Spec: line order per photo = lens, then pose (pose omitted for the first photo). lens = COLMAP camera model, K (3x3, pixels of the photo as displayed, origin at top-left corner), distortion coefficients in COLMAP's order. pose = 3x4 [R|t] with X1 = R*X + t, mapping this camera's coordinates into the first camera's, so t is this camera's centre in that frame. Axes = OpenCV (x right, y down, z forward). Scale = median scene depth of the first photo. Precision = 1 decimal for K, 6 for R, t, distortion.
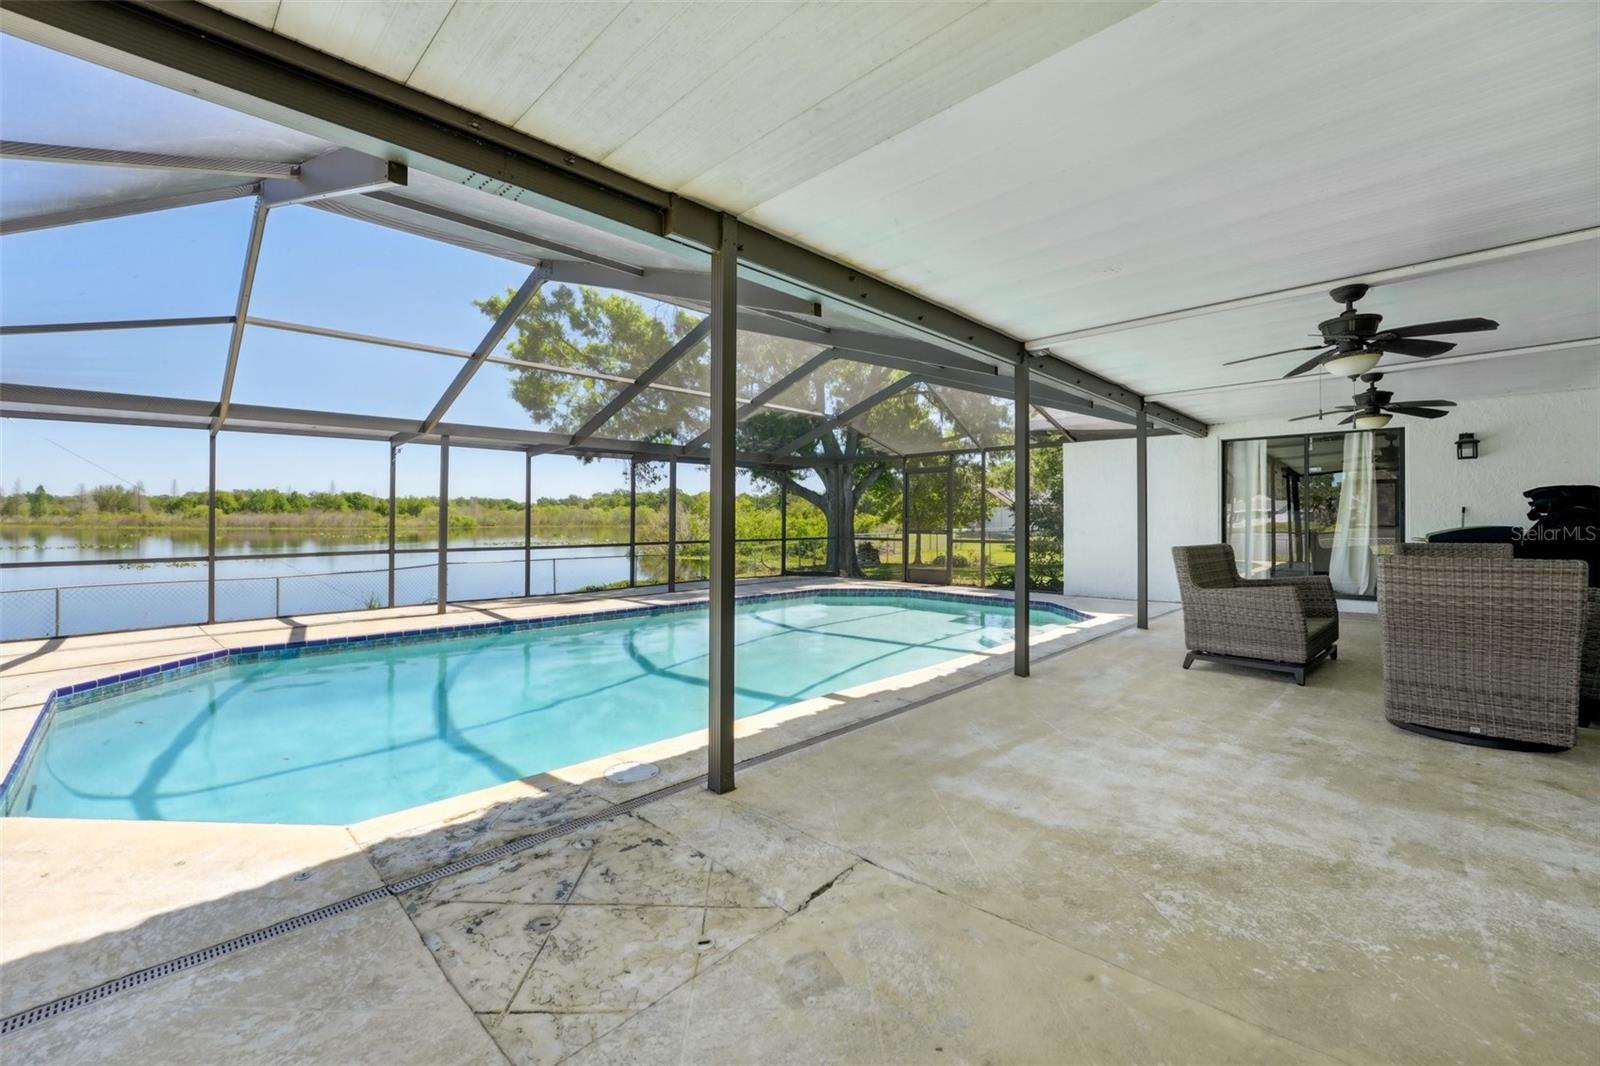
lens RADIAL K [[654.8, 0, 797.5], [0, 654.8, 525.5], [0, 0, 1]] dist [-0.025305, 0.000554]
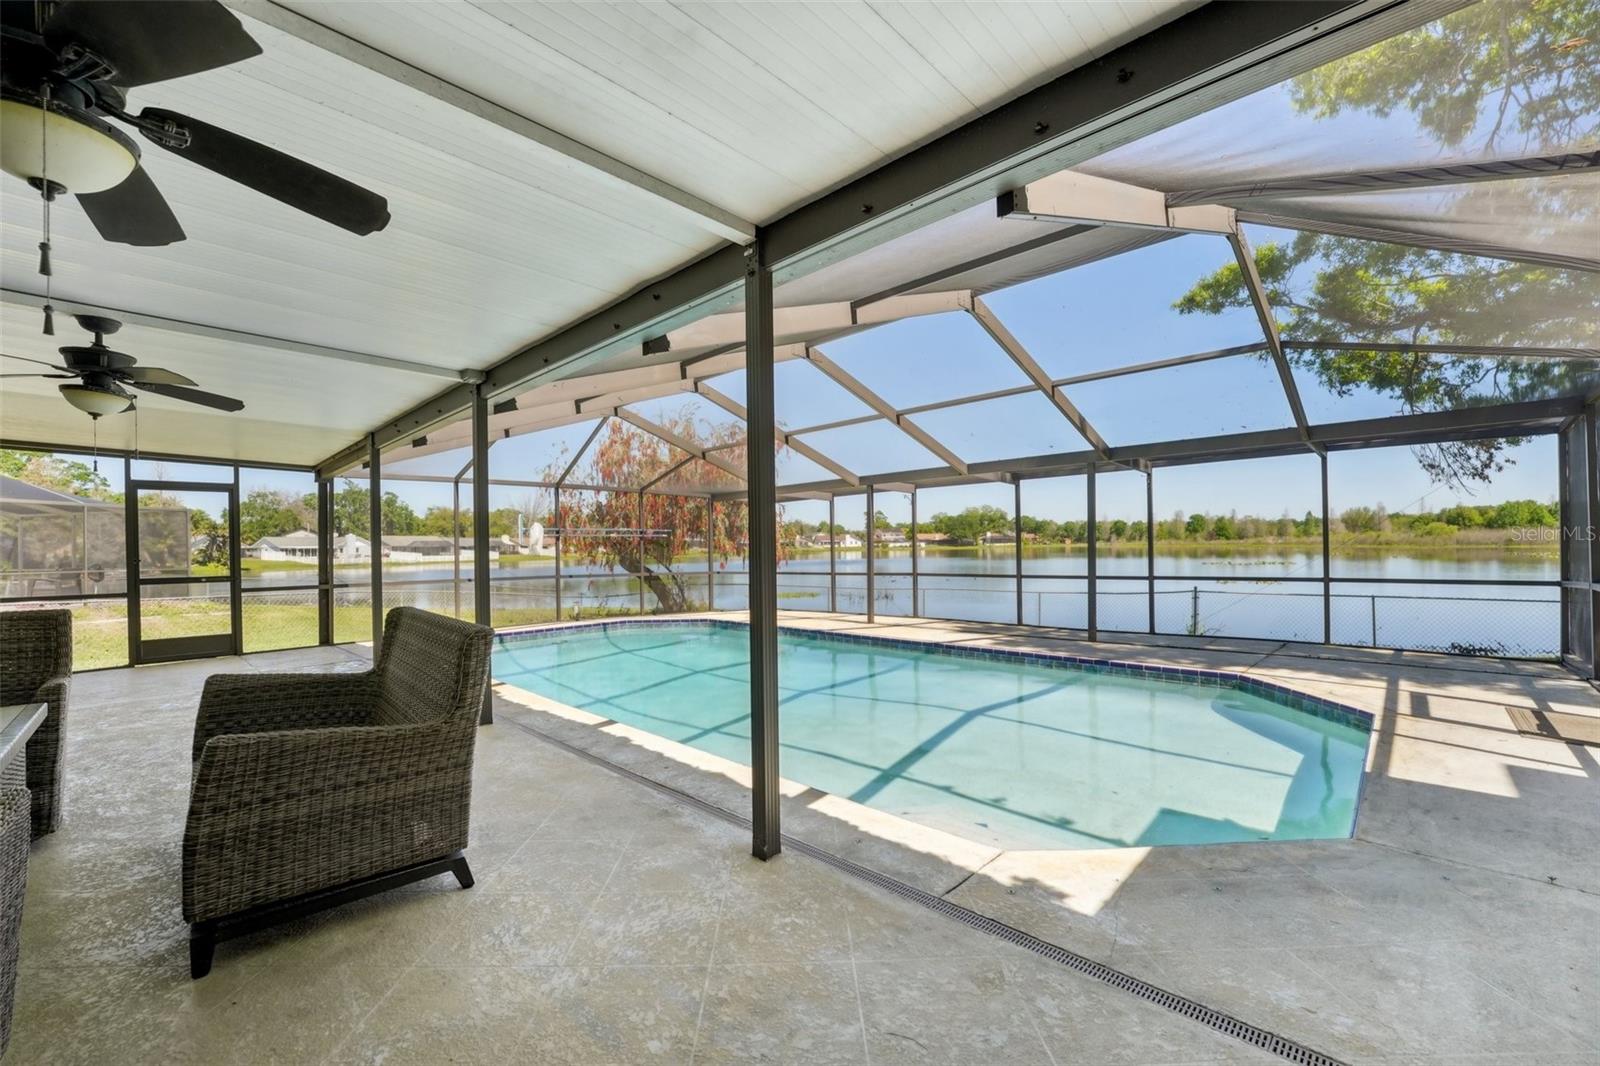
lens RADIAL K [[649.6, 0, 798.9], [0, 649.6, 540.0], [0, 0, 1]] dist [-0.028529, 0.000209]
pose [[-0.061015, -0.012824, -0.998054, 0.324474], [0.008176, 0.999877, -0.013347, -0.002741], [0.998103, -0.008974, -0.060903, 0.459950]]
